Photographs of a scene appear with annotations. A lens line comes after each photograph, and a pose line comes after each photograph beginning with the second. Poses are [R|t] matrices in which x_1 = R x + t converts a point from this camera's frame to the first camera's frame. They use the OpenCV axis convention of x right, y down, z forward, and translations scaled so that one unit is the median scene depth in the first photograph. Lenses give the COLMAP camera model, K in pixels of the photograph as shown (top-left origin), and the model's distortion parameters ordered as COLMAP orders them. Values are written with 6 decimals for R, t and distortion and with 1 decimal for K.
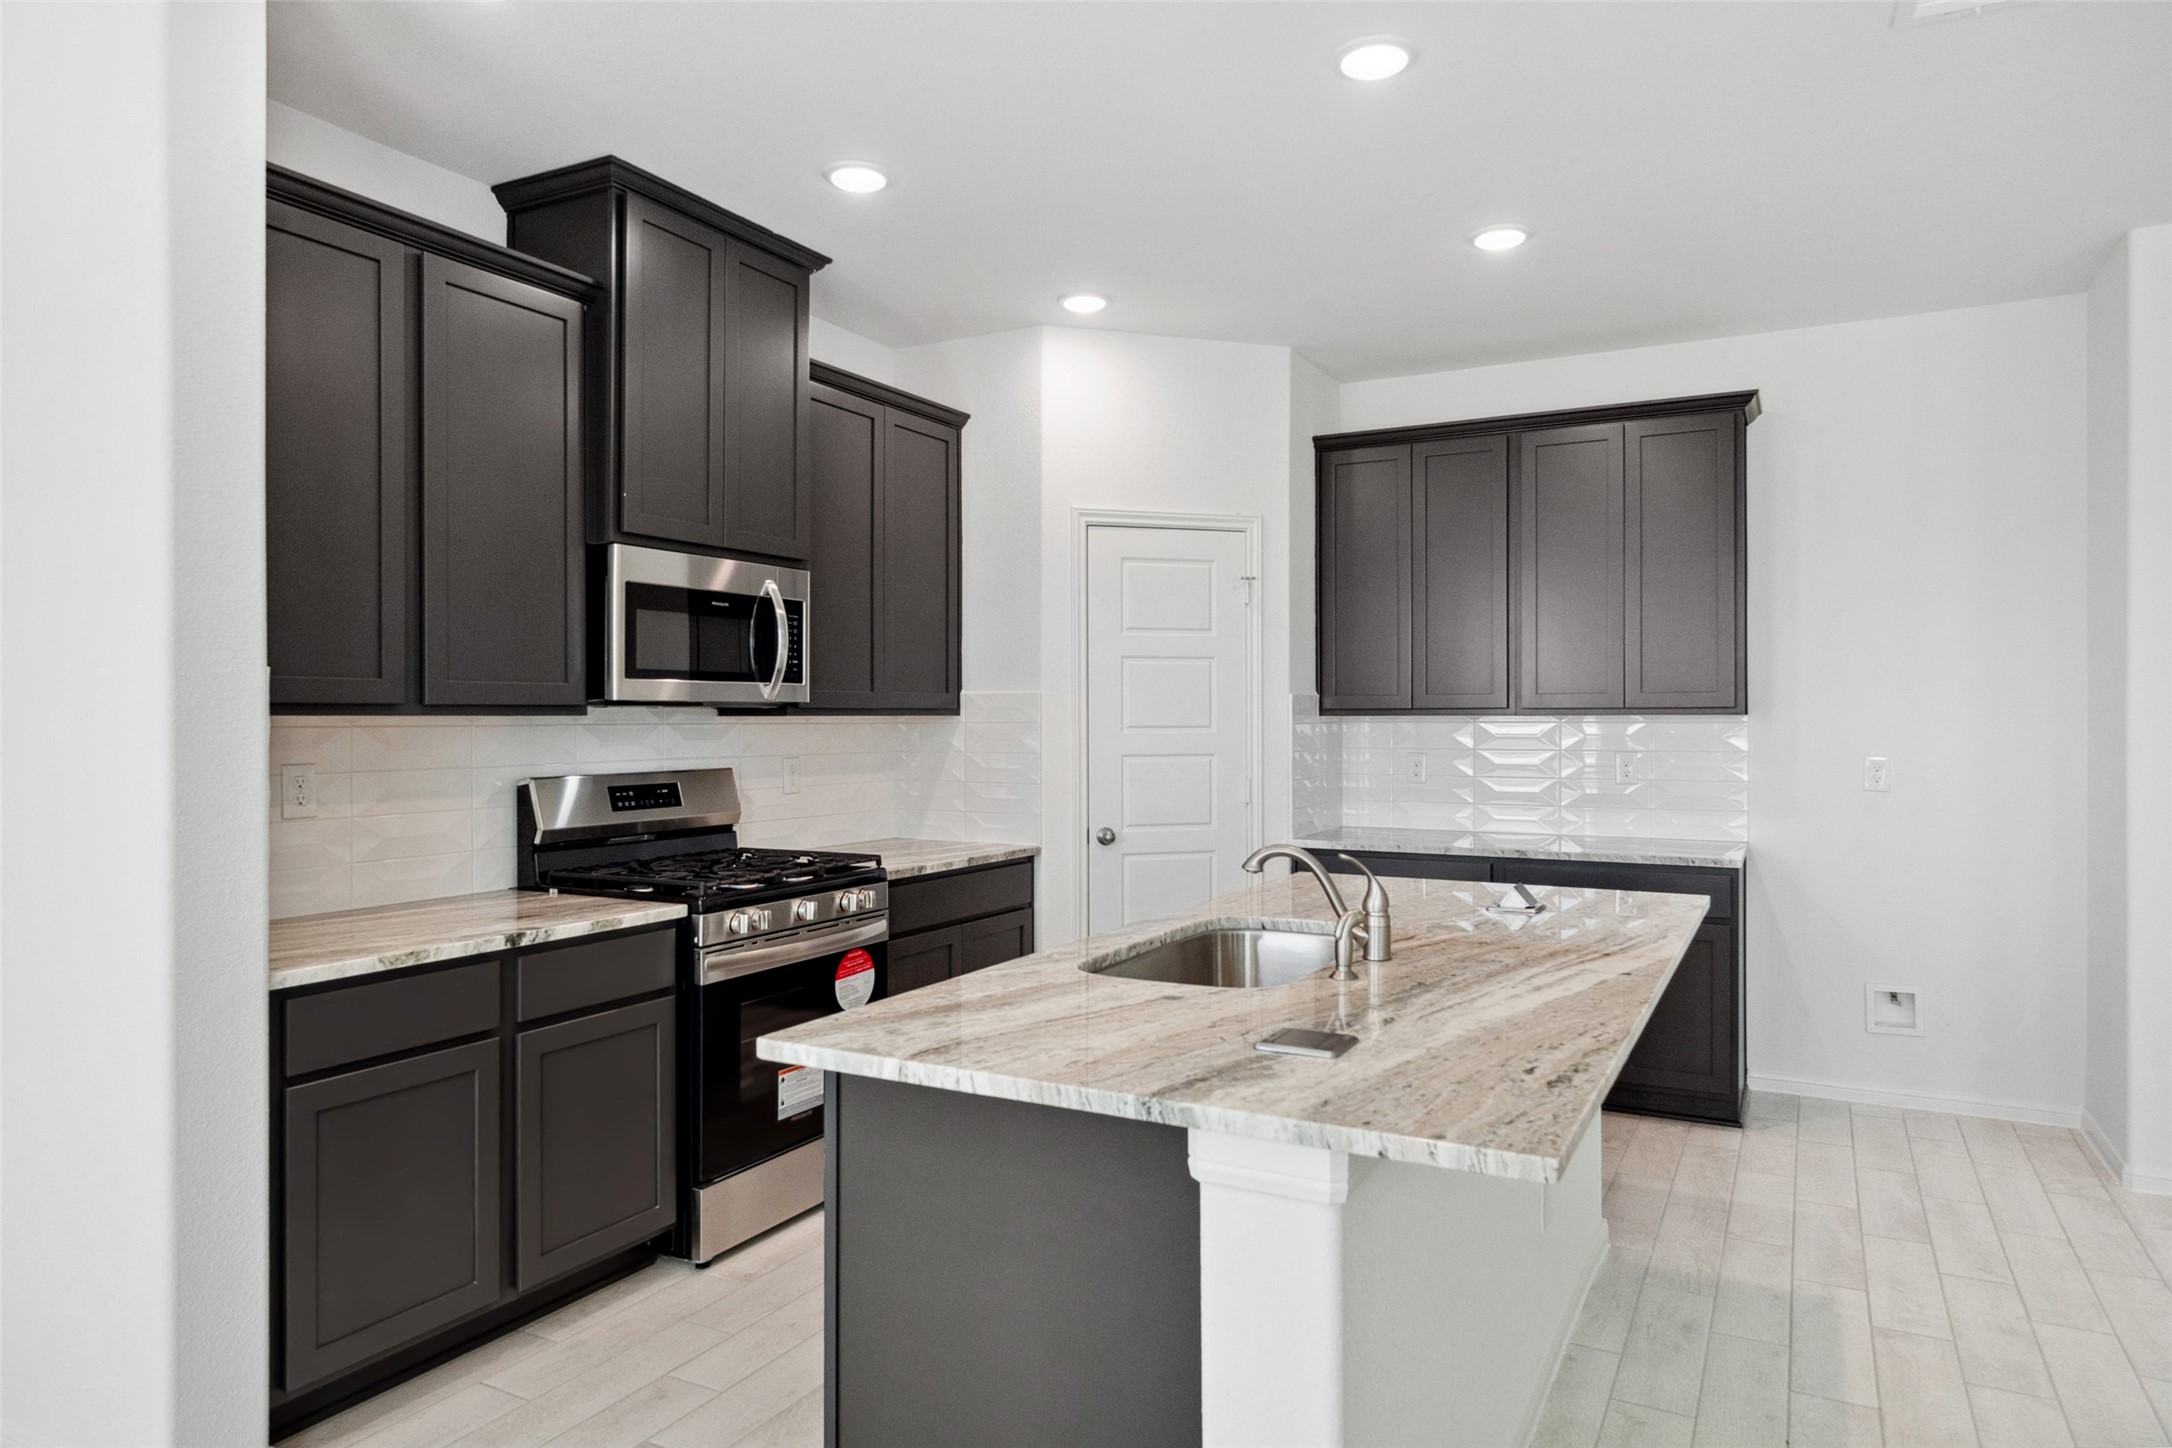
lens RADIAL K [[1350.0, 0, 1084.8], [0, 1350.0, 715.5], [0, 0, 1]] dist [-0.005352, 0.000061]
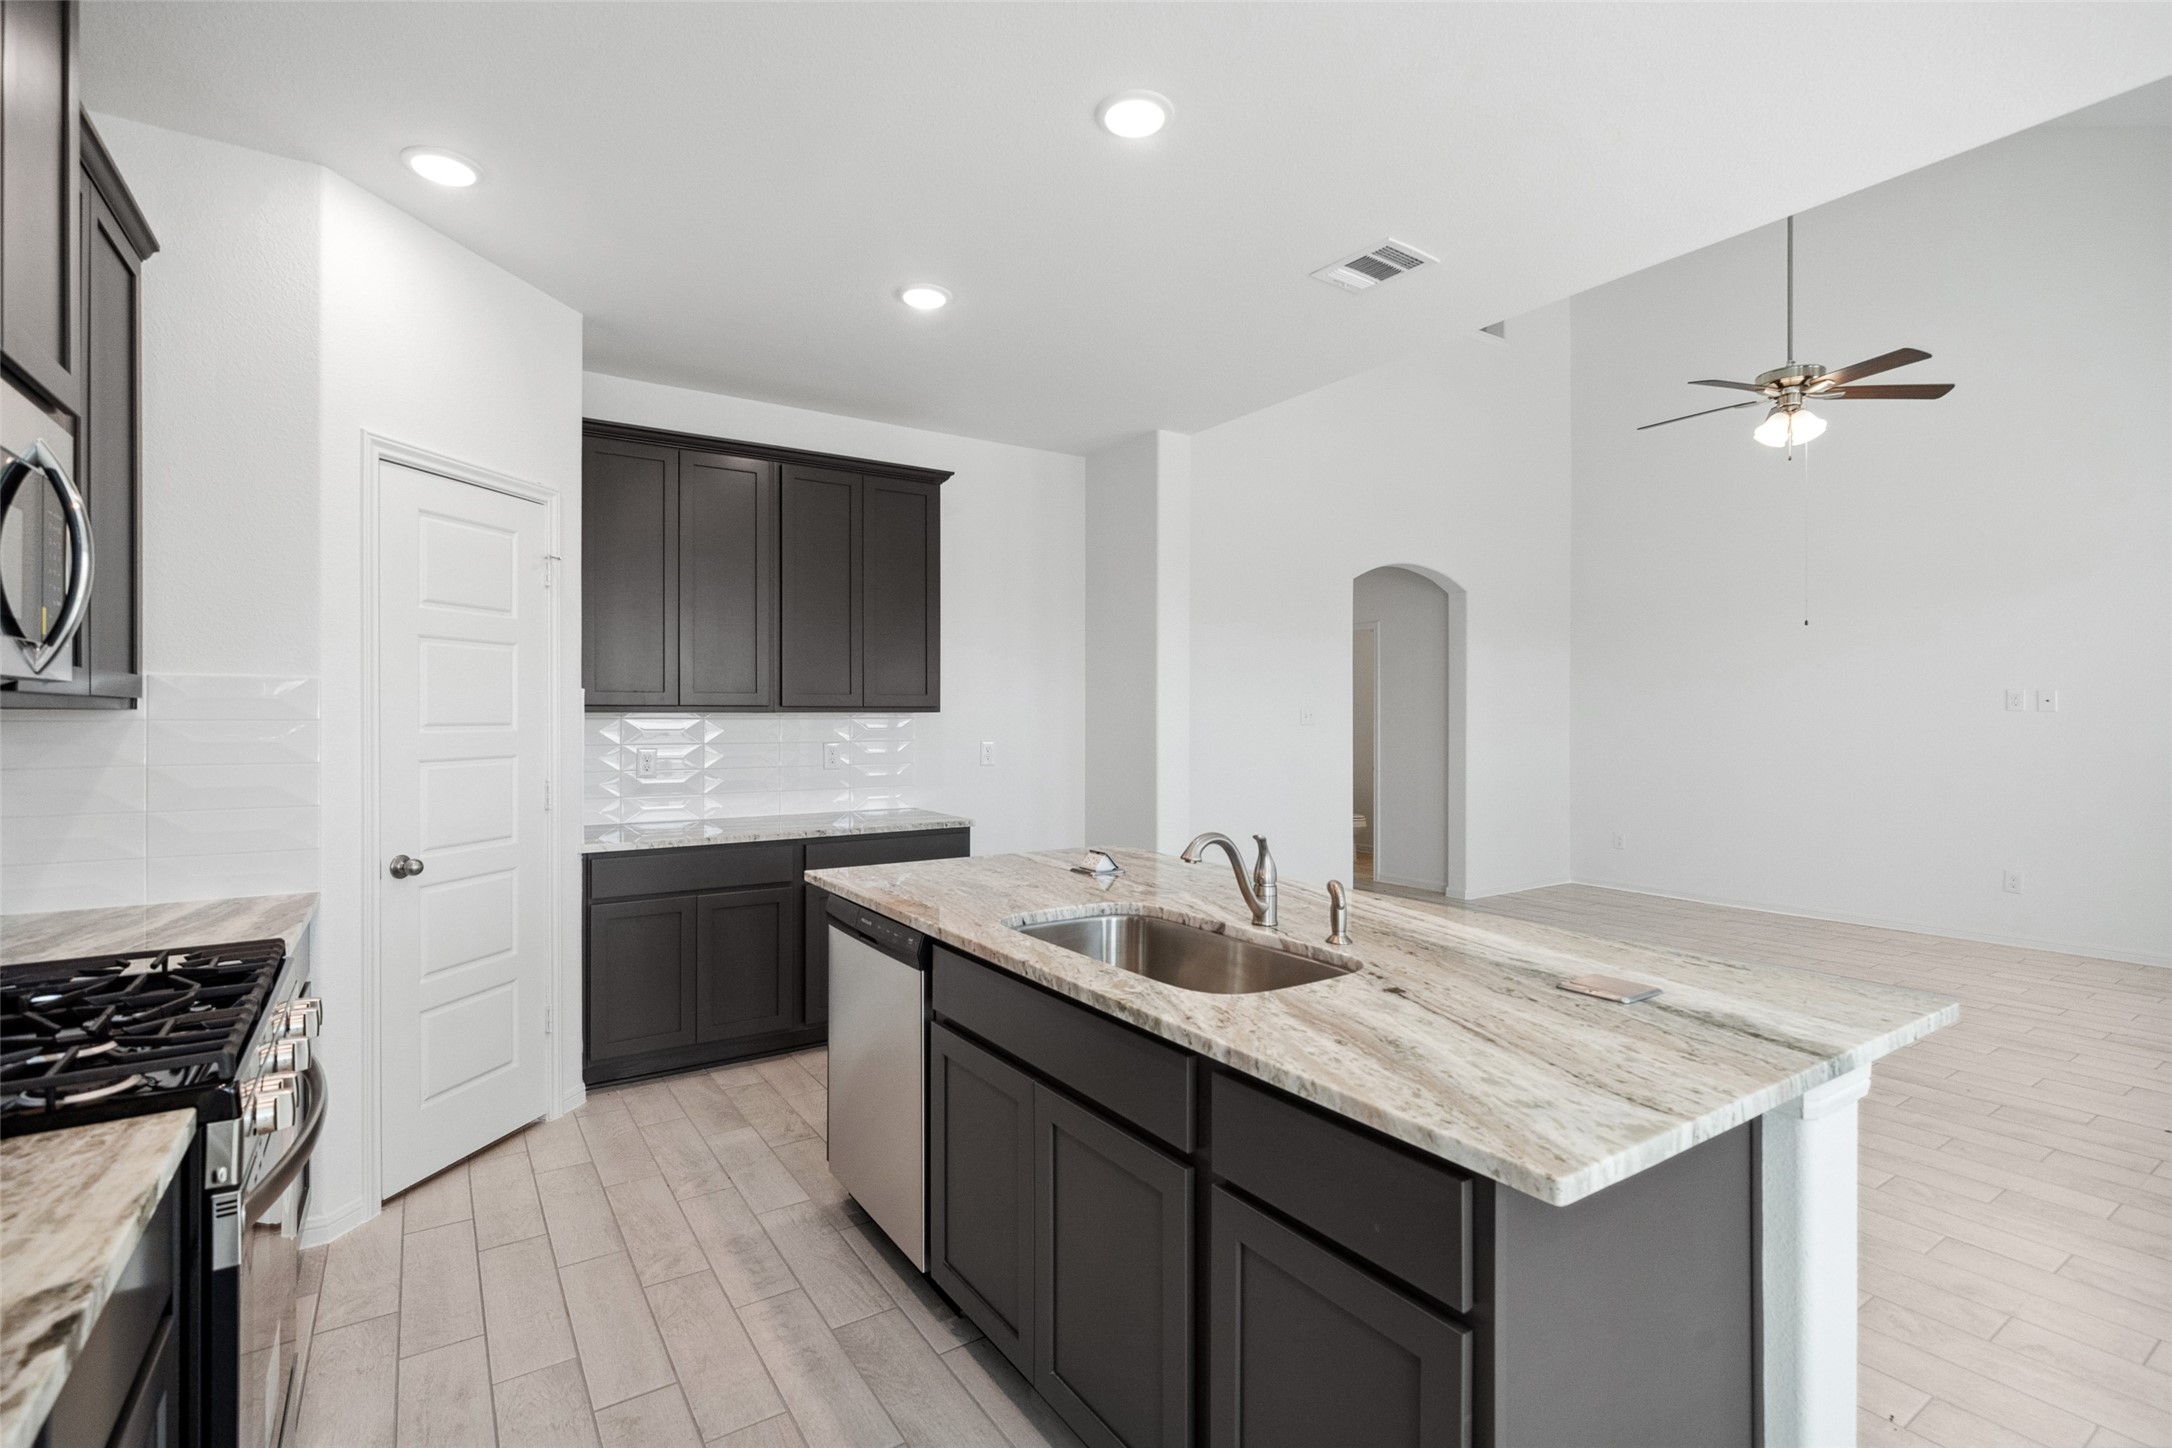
lens RADIAL K [[1009.2, 0, 1091.0], [0, 1009.2, 719.0], [0, 0, 1]] dist [0.001589, -0.000018]
pose [[0.468775, -0.000168, 0.883318, -0.375200], [-0.001196, 0.999999, 0.000825, 0.005288], [-0.883317, -0.001443, 0.468774, 0.458171]]
